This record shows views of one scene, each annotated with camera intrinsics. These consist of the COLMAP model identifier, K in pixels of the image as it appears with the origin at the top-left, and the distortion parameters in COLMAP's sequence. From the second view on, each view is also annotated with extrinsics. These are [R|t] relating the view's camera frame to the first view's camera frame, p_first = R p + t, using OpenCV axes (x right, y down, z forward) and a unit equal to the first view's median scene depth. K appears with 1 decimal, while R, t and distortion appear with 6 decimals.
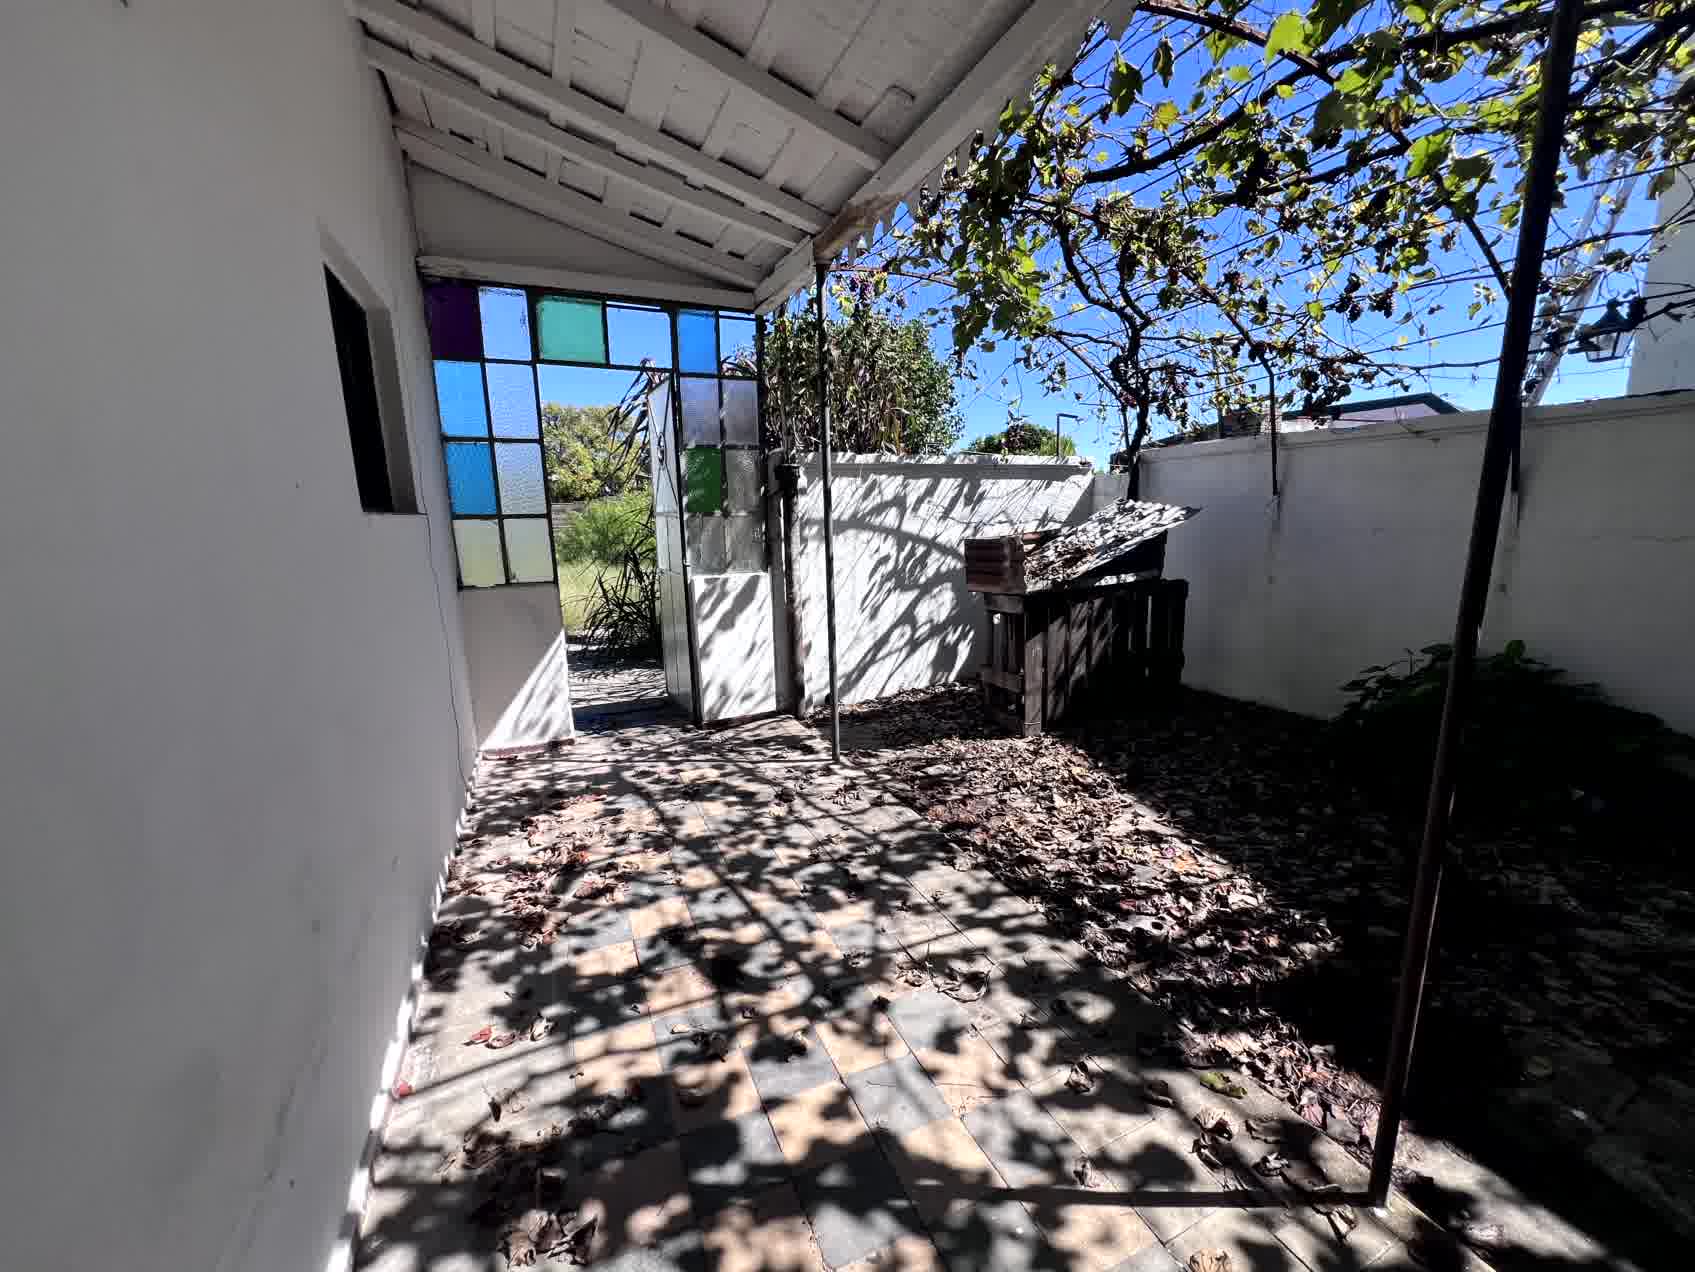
lens RADIAL K [[682.3, 0, 845.6], [0, 682.3, 633.0], [0, 0, 1]] dist [-0.000913, 0.000337]
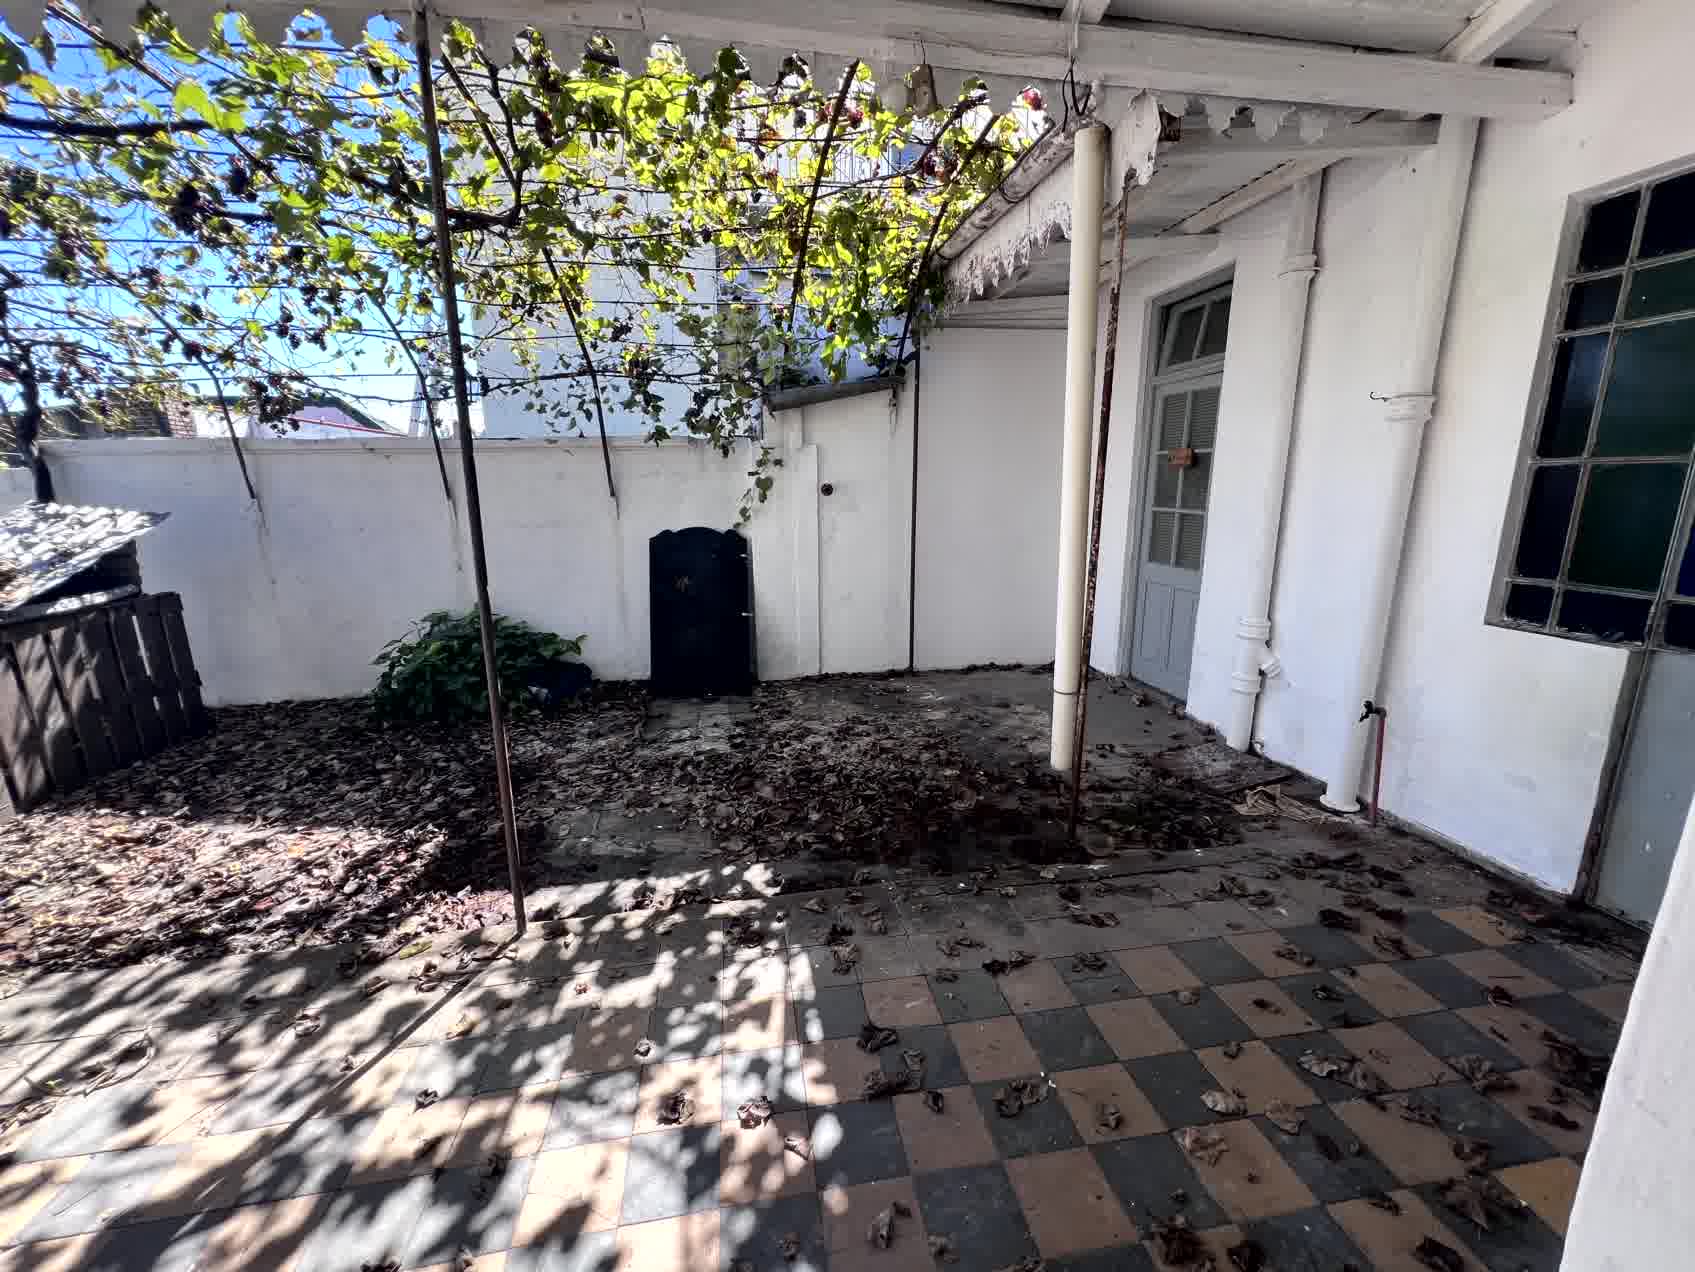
lens RADIAL K [[682.3, 0, 840.1], [0, 682.3, 637.2], [0, 0, 1]] dist [-0.000913, 0.000337]
pose [[0.261891, -0.192468, 0.945711, -0.236719], [0.179531, 0.972524, 0.148209, 0.009338], [-0.948252, 0.130970, 0.289249, -0.163508]]
